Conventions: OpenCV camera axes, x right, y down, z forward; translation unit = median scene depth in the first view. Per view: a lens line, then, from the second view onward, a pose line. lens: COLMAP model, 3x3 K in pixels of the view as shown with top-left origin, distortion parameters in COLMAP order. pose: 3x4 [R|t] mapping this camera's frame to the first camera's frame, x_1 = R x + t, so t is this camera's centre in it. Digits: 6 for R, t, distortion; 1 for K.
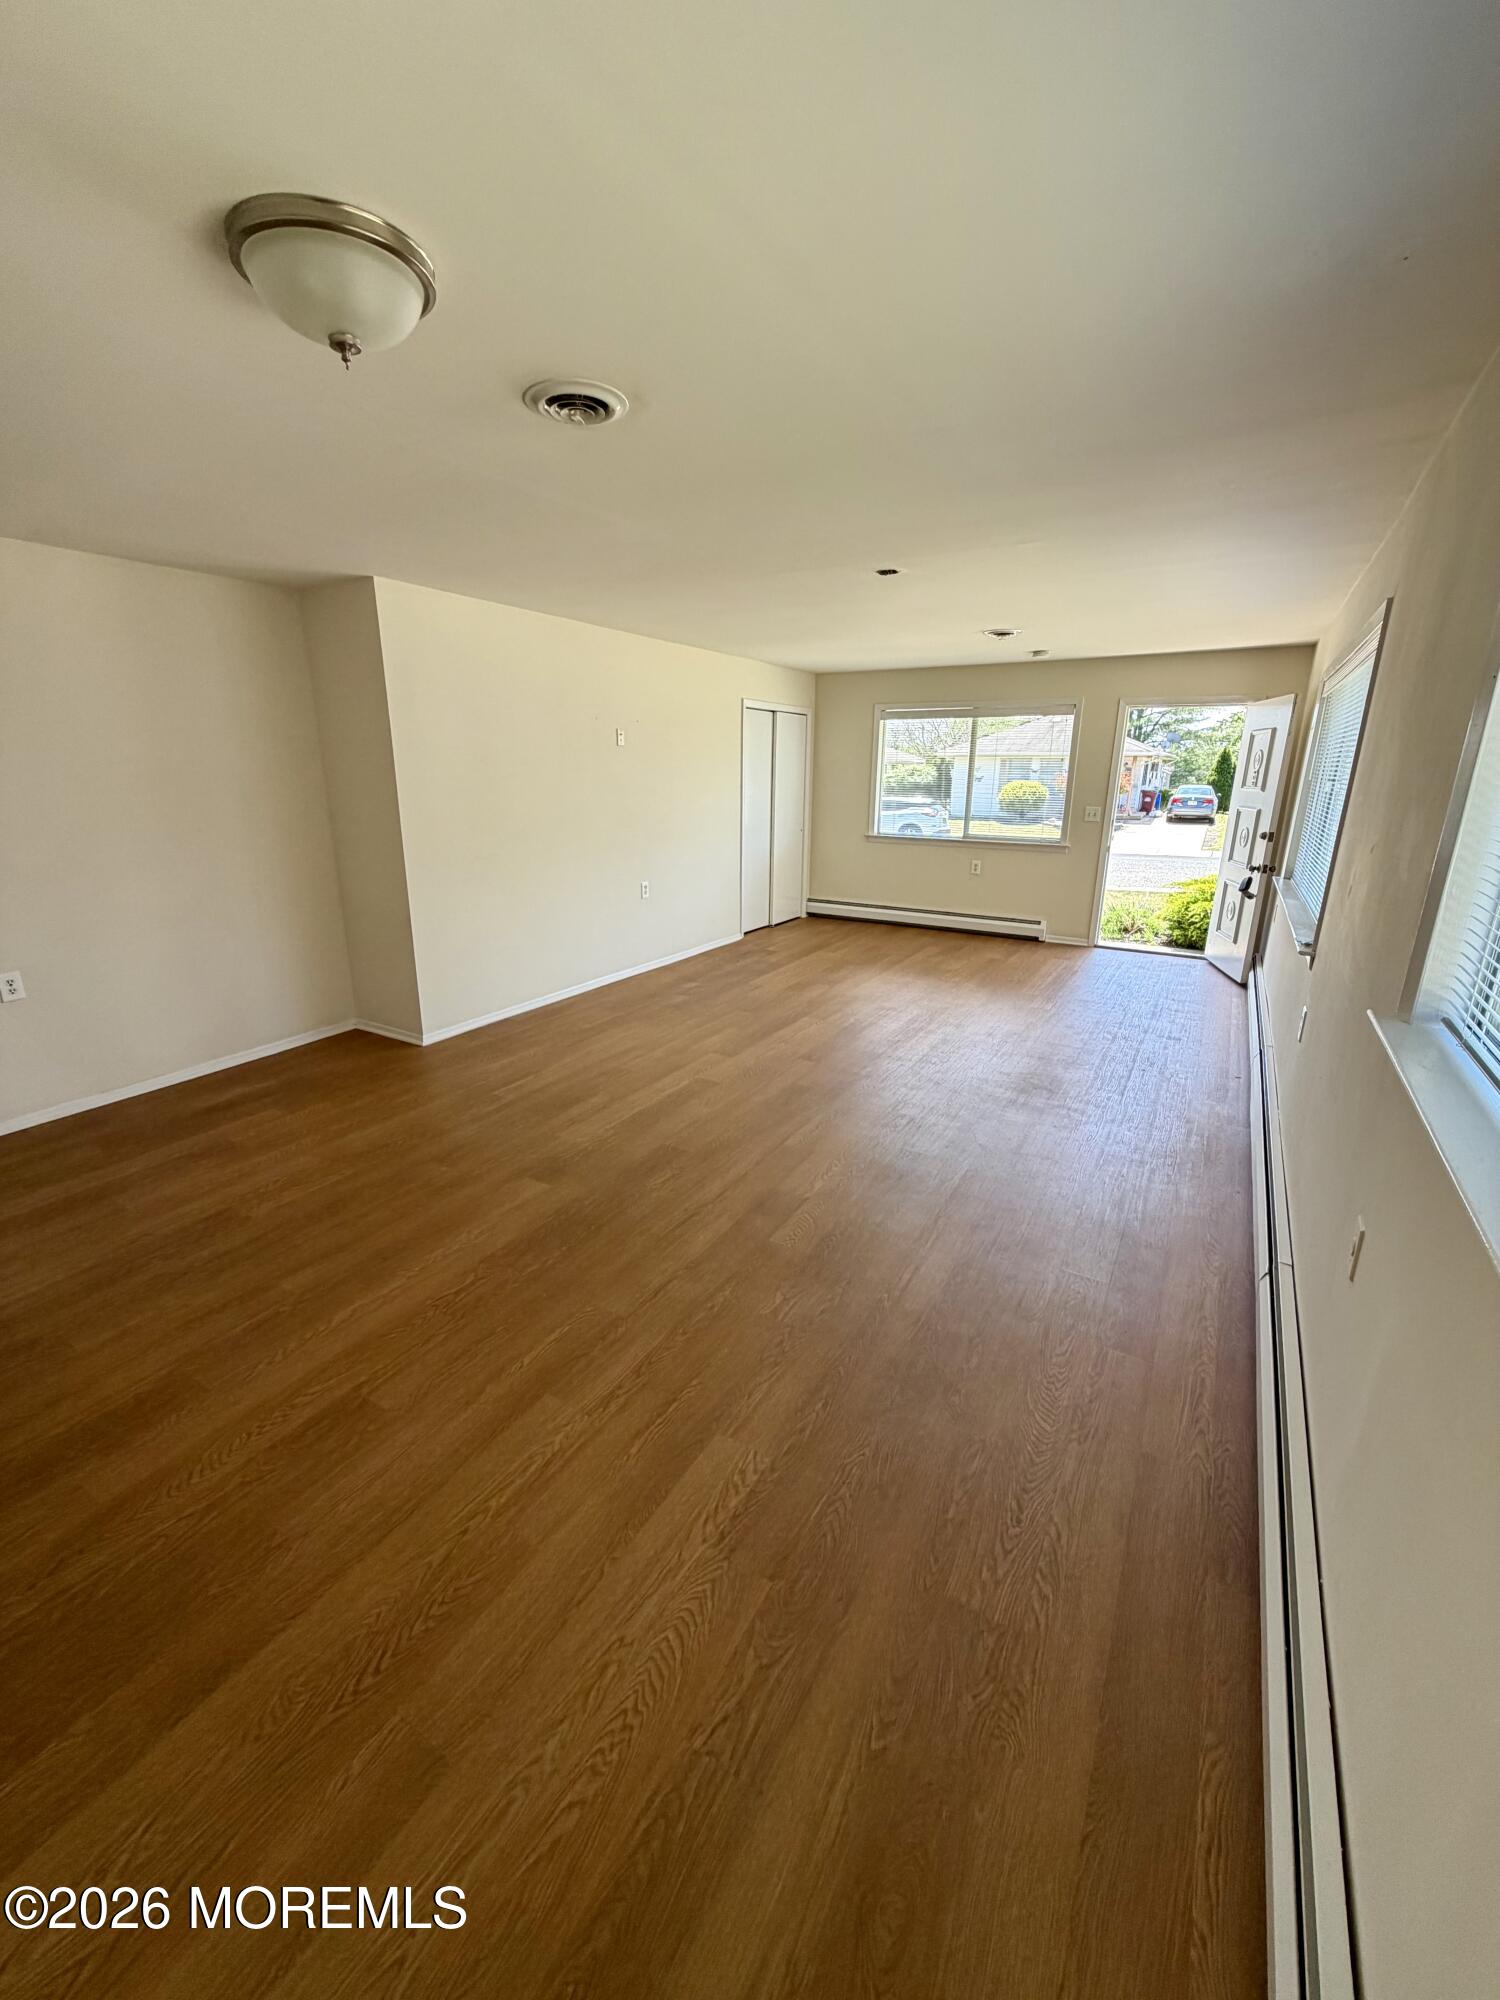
lens RADIAL K [[794.5, 0, 749.9], [0, 794.5, 993.7], [0, 0, 1]] dist [-0.000963, -0.000018]
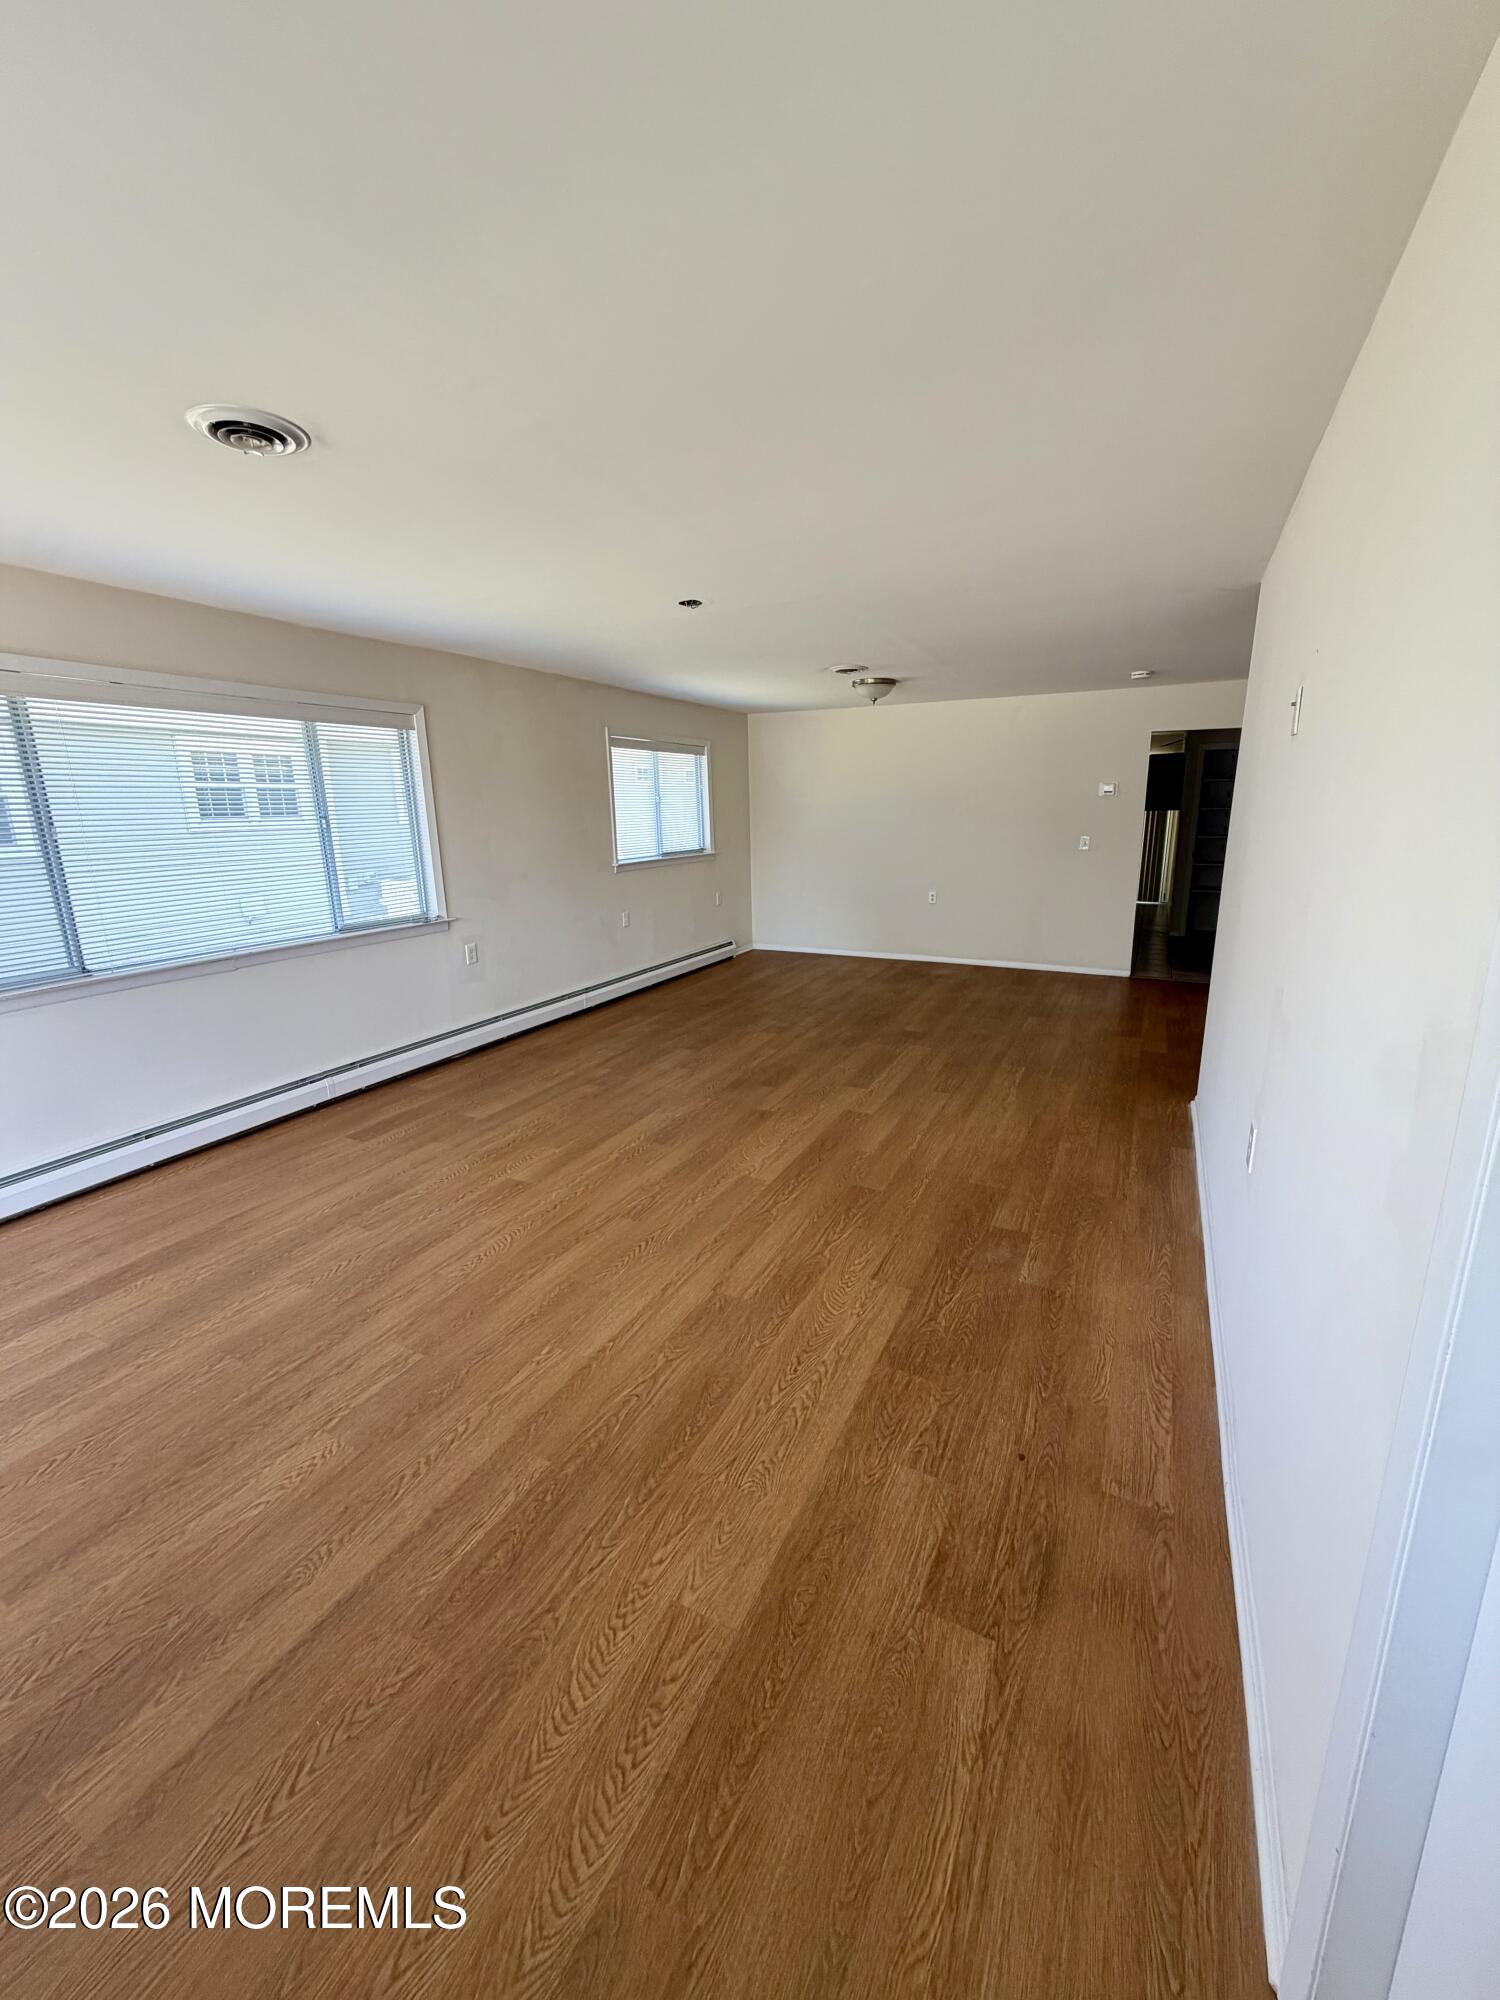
lens RADIAL K [[794.5, 0, 749.9], [0, 794.5, 993.7], [0, 0, 1]] dist [-0.000963, -0.000018]
pose [[-0.997284, 0.030873, -0.066868, 0.138239], [-0.005850, 0.871831, 0.489772, -0.461774], [0.073419, 0.488833, -0.869282, 1.620646]]
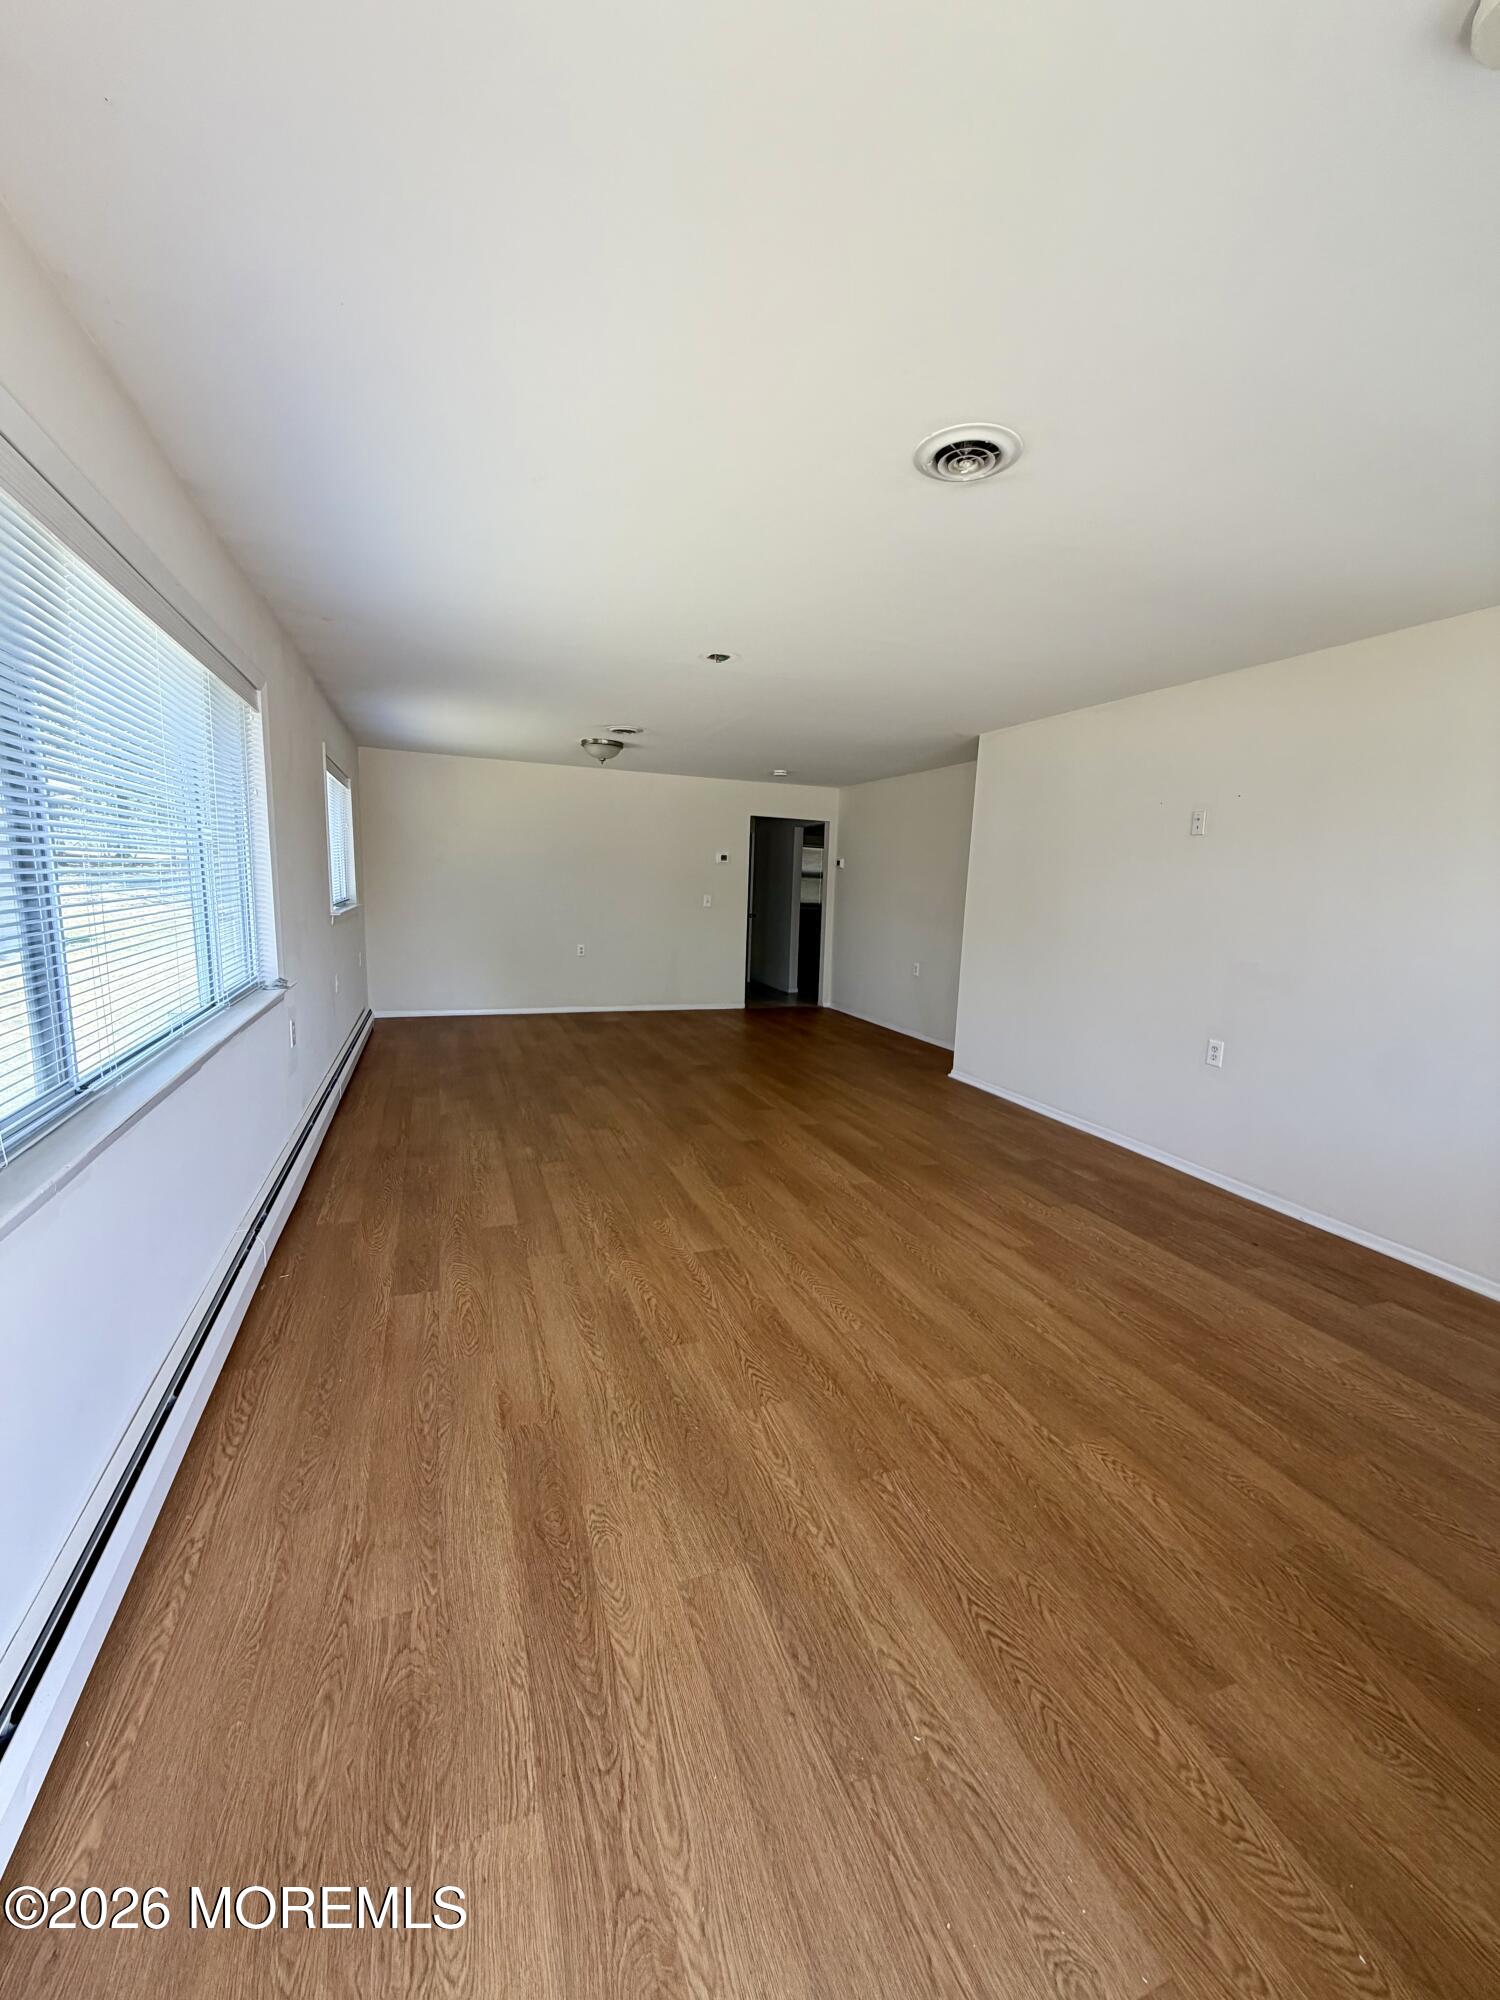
lens RADIAL K [[794.5, 0, 749.9], [0, 794.5, 993.7], [0, 0, 1]] dist [-0.000963, -0.000018]
pose [[-0.613073, 0.088866, -0.785012, 0.767367], [-0.253167, 0.919153, 0.301768, -0.353113], [0.748363, 0.383745, -0.541010, 1.355242]]
